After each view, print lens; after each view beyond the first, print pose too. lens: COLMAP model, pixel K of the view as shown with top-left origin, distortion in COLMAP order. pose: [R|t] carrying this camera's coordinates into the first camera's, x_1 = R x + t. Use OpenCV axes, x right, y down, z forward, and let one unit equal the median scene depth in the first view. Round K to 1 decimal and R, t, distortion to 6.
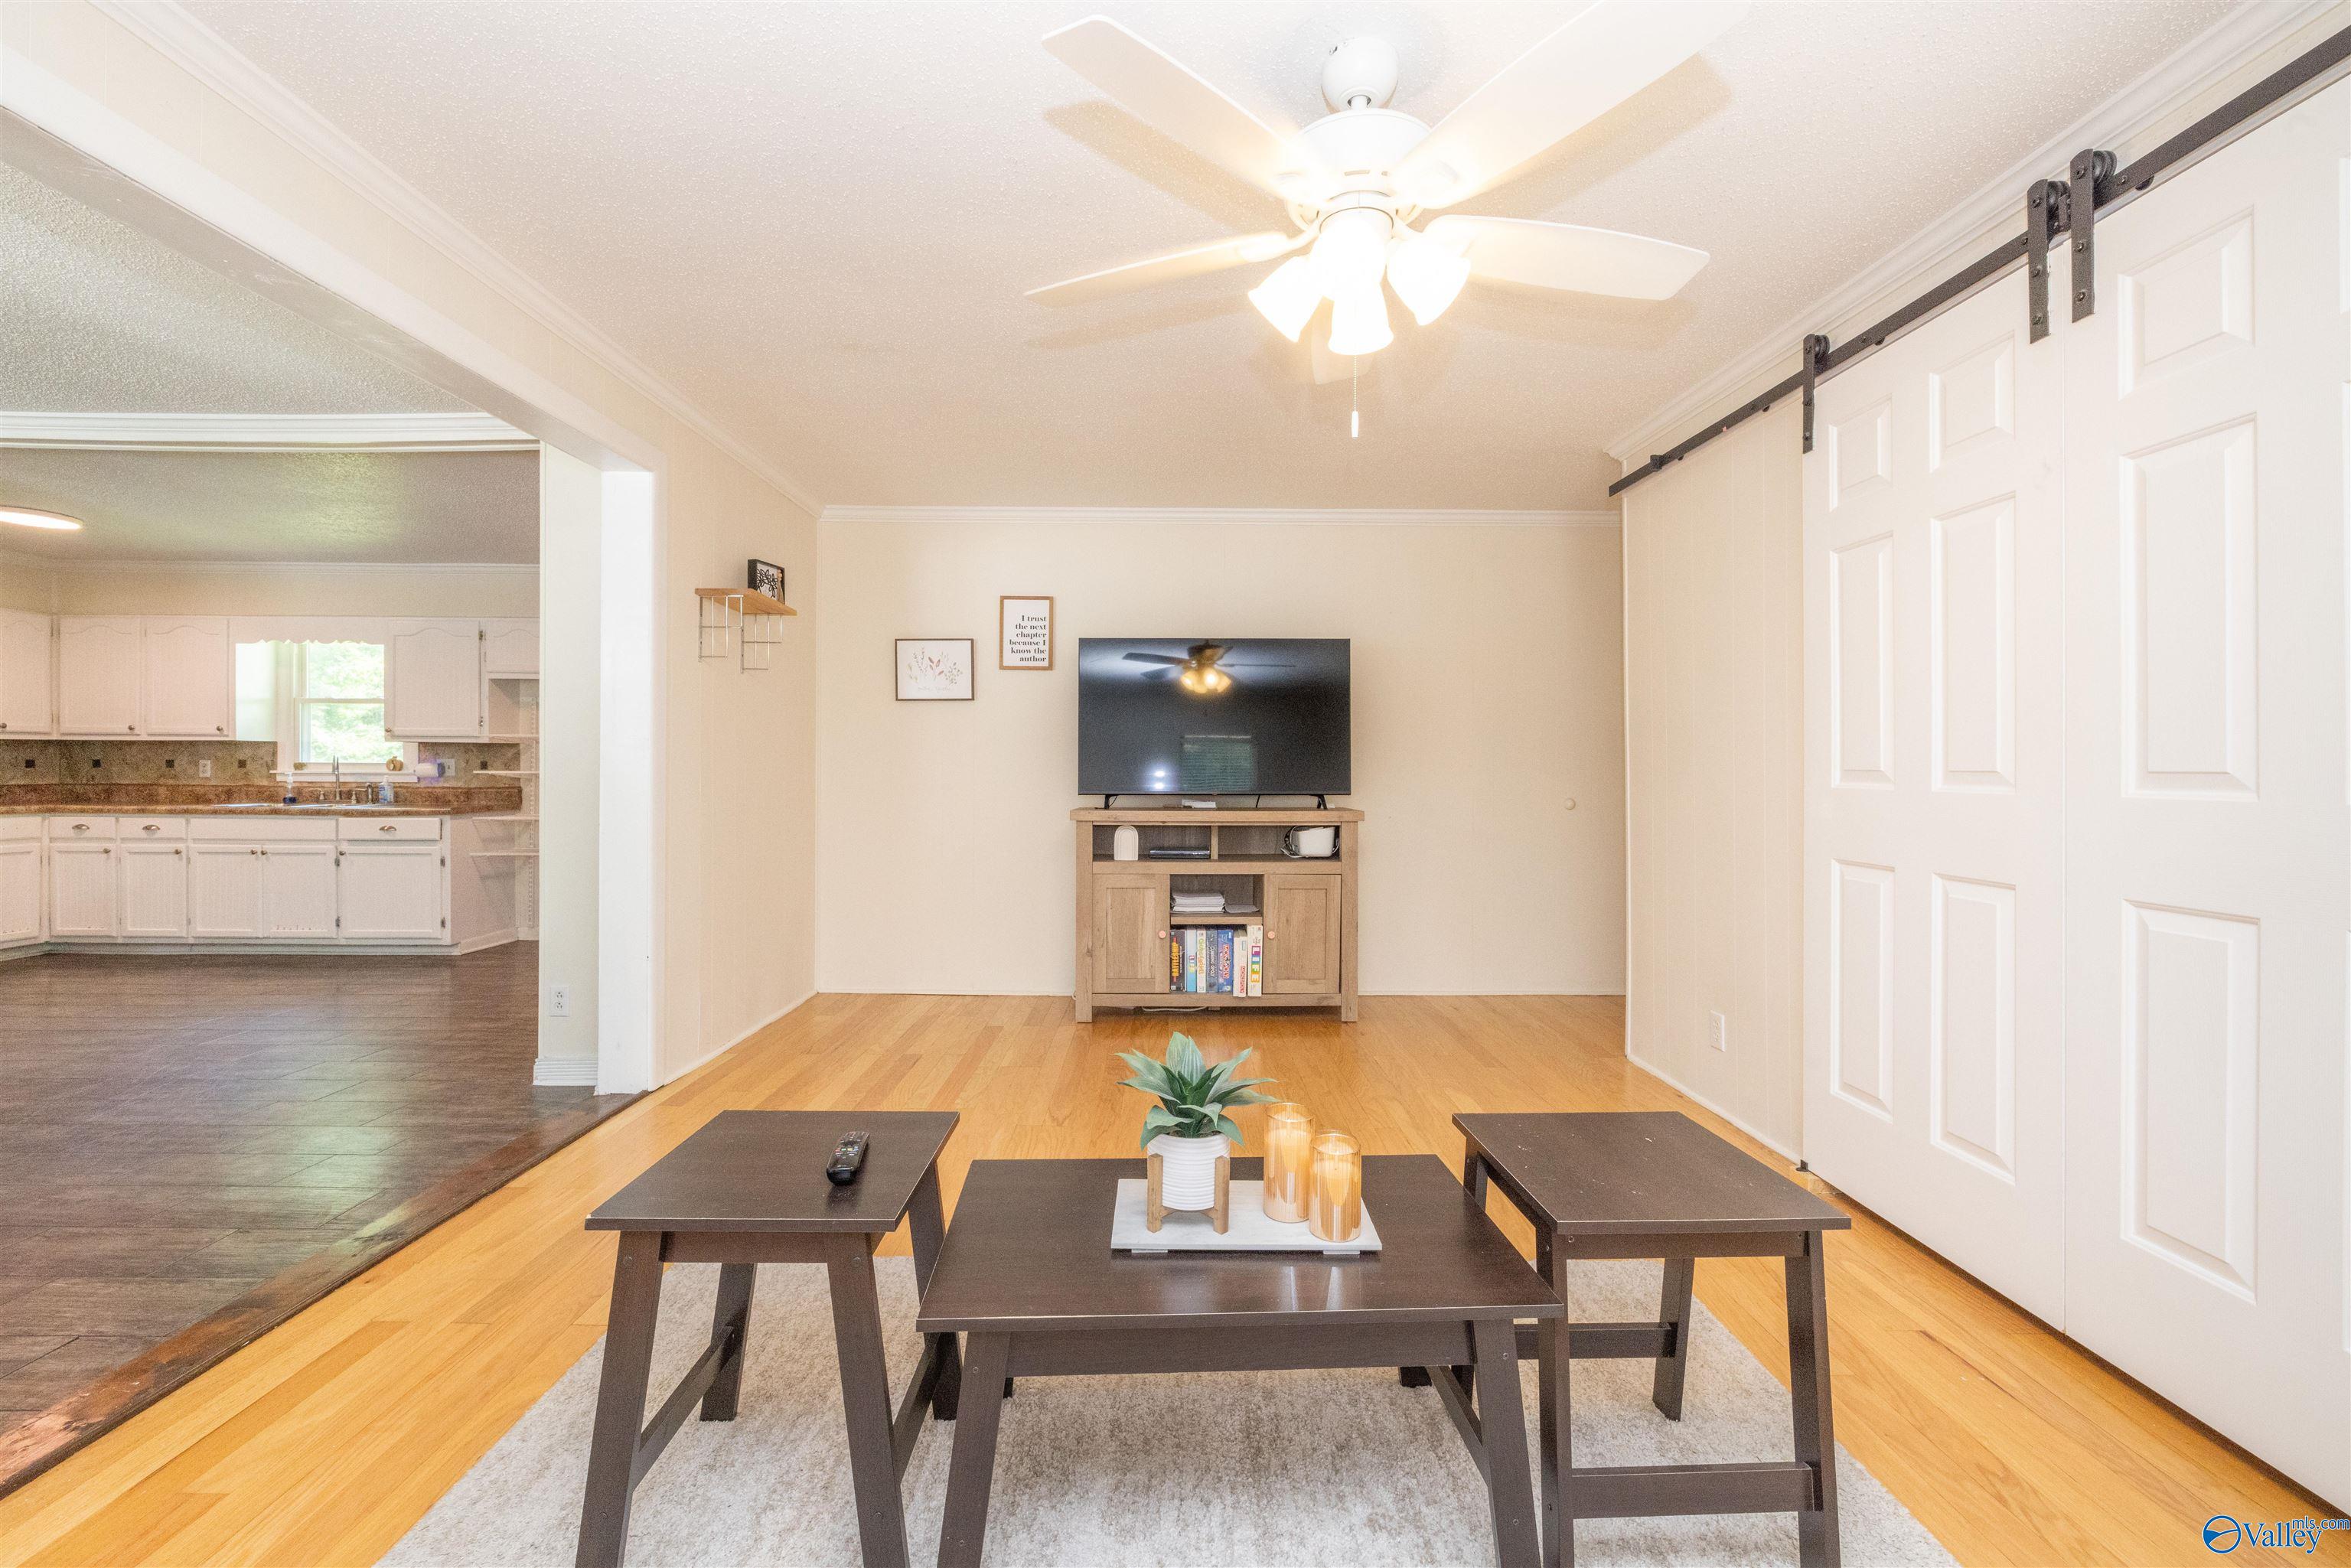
lens RADIAL K [[985.5, 0, 1174.0], [0, 985.5, 771.2], [0, 0, 1]] dist [-0.000817, 0.000687]
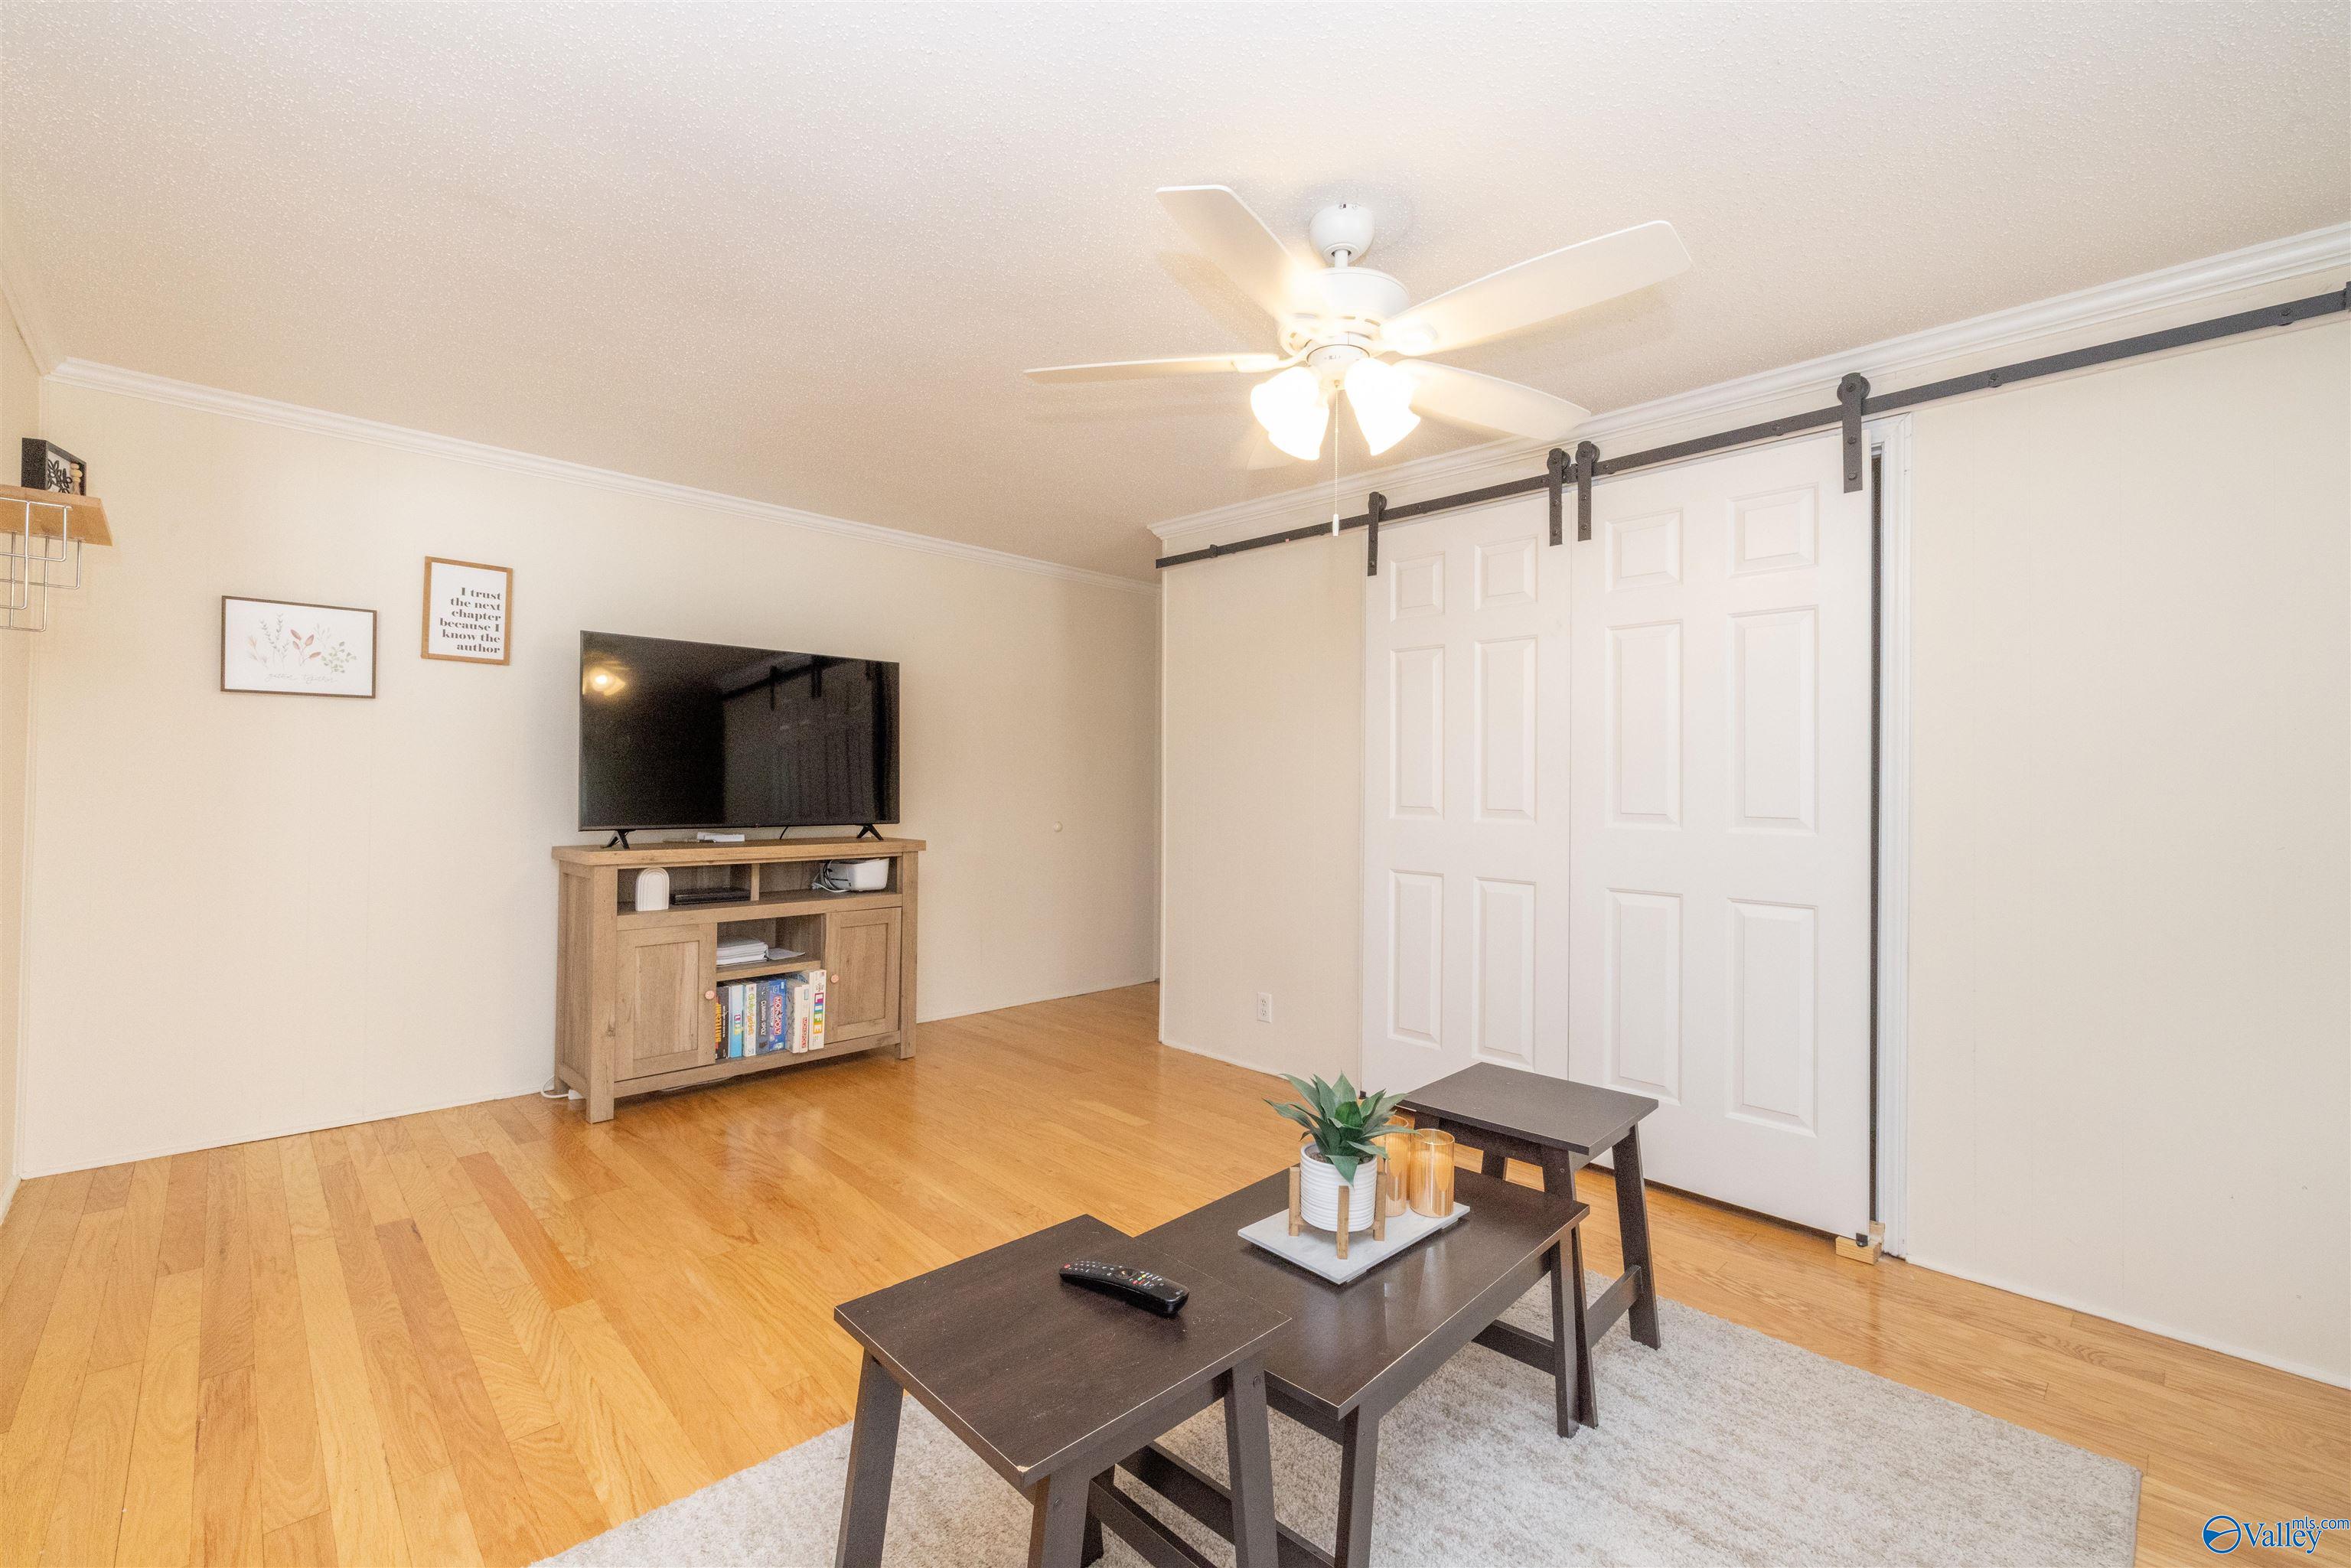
lens RADIAL K [[980.6, 0, 1178.1], [0, 980.6, 770.9], [0, 0, 1]] dist [0.000450, 0.000898]
pose [[0.723642, 0.016019, 0.689989, -0.271715], [-0.007863, 0.999857, -0.014967, -0.014737], [-0.690131, 0.005405, 0.723665, 0.104248]]
